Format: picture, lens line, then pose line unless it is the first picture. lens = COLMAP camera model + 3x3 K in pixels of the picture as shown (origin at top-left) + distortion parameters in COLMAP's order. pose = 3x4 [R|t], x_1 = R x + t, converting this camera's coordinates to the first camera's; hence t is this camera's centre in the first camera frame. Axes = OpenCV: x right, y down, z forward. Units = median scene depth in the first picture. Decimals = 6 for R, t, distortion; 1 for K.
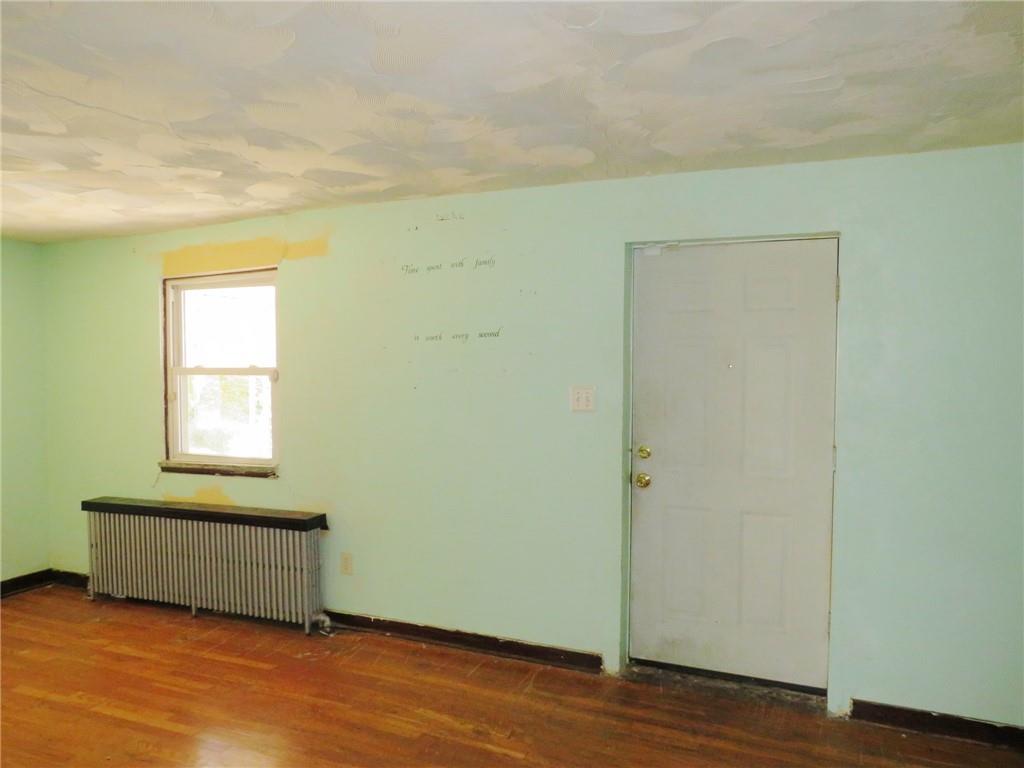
lens RADIAL K [[734.5, 0, 511.1], [0, 734.5, 386.8], [0, 0, 1]] dist [-0.020600, 0.008398]
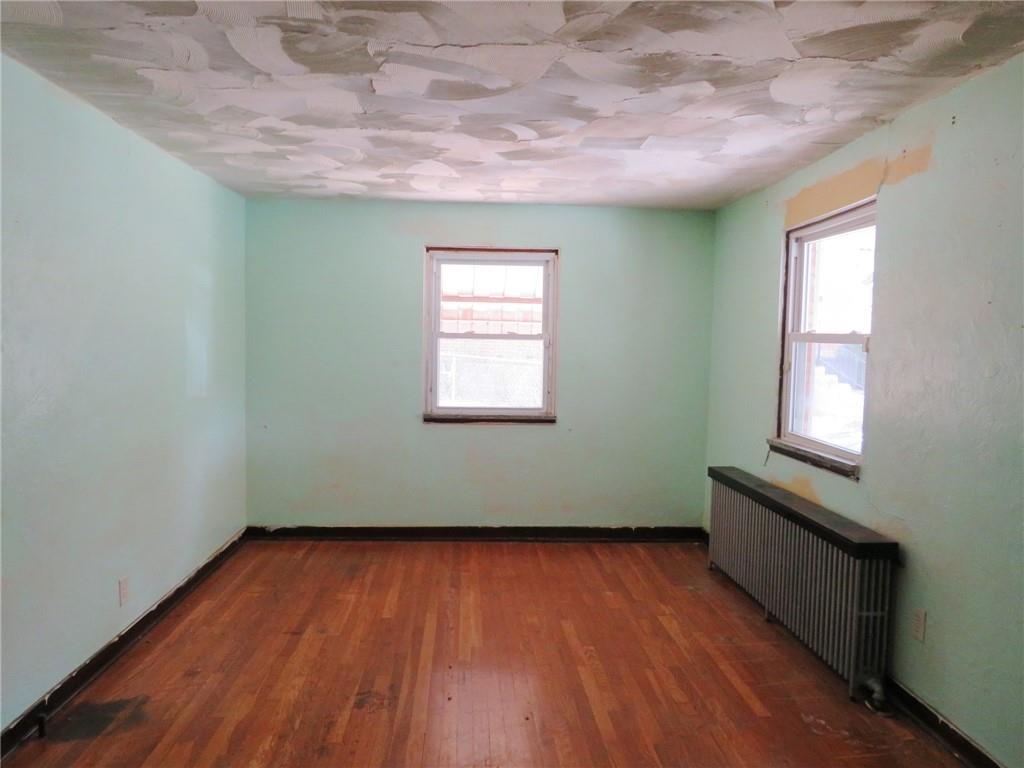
lens RADIAL K [[734.5, 0, 506.6], [0, 734.5, 387.8], [0, 0, 1]] dist [-0.020600, 0.008398]
pose [[0.442122, 0.082771, -0.893128, 0.184369], [-0.054085, 0.996381, 0.065567, -0.000594], [0.895323, 0.019316, 0.444999, 0.337089]]
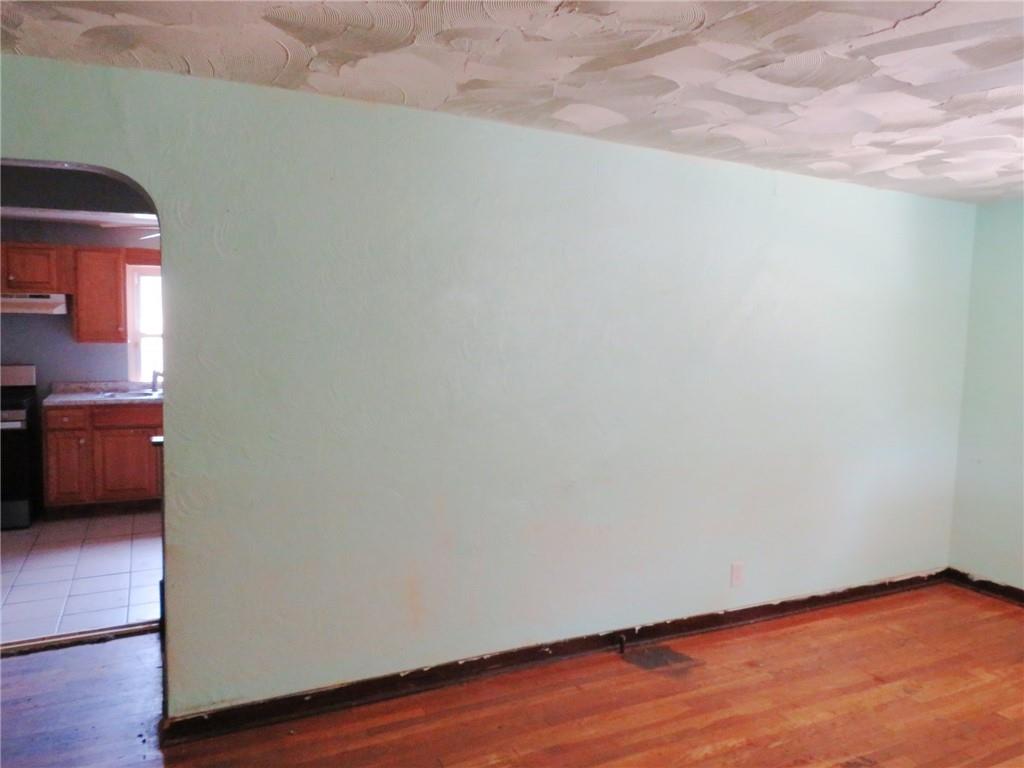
lens RADIAL K [[734.5, 0, 502.3], [0, 734.5, 380.7], [0, 0, 1]] dist [-0.020600, 0.008398]
pose [[-0.652814, 0.045160, -0.756171, 0.180656], [-0.049301, 0.993572, 0.101901, -0.025390], [0.755912, 0.103803, -0.646392, 0.668145]]
